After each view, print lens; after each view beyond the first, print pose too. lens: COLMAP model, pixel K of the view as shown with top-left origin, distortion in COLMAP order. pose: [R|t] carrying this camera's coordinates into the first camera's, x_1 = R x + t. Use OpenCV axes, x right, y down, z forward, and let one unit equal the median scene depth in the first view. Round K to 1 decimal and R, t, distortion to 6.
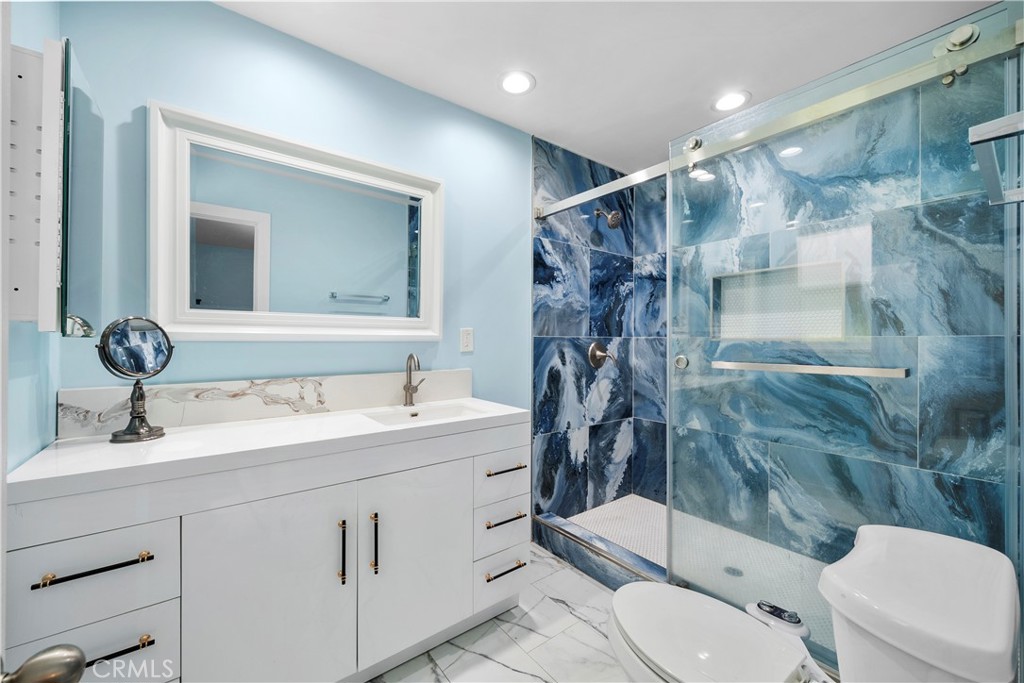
lens RADIAL K [[403.3, 0, 507.4], [0, 403.3, 338.0], [0, 0, 1]] dist [-0.002733, -0.001117]
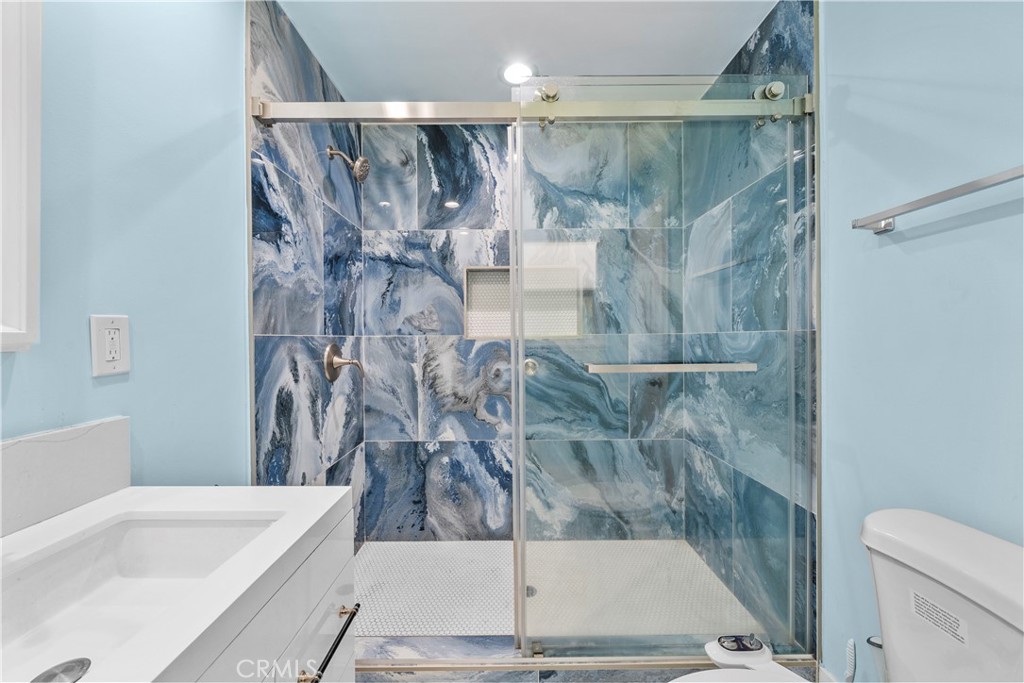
lens RADIAL K [[403.3, 0, 510.4], [0, 403.3, 340.6], [0, 0, 1]] dist [-0.002733, -0.001117]
pose [[0.605989, -0.013095, 0.795366, -0.152910], [0.005175, 0.999908, 0.012519, -0.001452], [-0.795457, -0.003470, 0.606001, 0.395094]]
